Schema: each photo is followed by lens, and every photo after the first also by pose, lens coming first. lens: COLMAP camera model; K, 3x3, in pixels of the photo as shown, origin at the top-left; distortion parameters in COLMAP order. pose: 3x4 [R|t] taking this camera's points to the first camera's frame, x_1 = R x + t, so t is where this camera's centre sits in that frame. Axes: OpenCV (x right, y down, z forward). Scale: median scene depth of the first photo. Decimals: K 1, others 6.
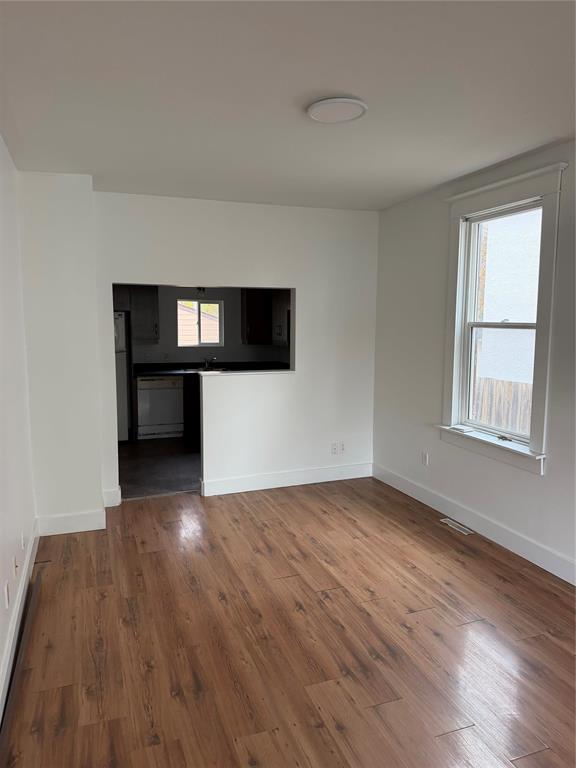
lens RADIAL K [[530.3, 0, 290.6], [0, 530.3, 387.0], [0, 0, 1]] dist [0.020677, -0.041493]
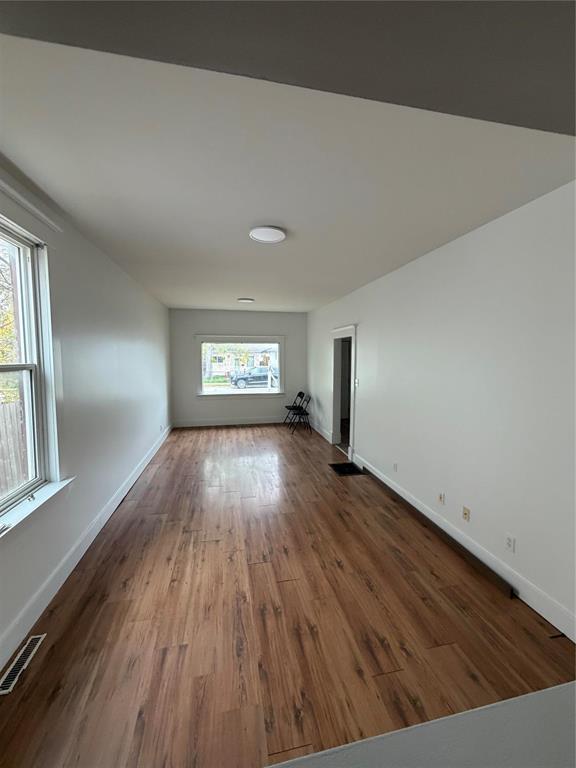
lens RADIAL K [[307.0, 0, 283.7], [0, 307.0, 379.6], [0, 0, 1]] dist [0.003597, 0.000232]
pose [[-0.985468, -0.016103, 0.169095, -0.106554], [0.018190, 0.979767, 0.199314, -0.214626], [-0.168883, 0.199494, -0.965236, 1.604899]]
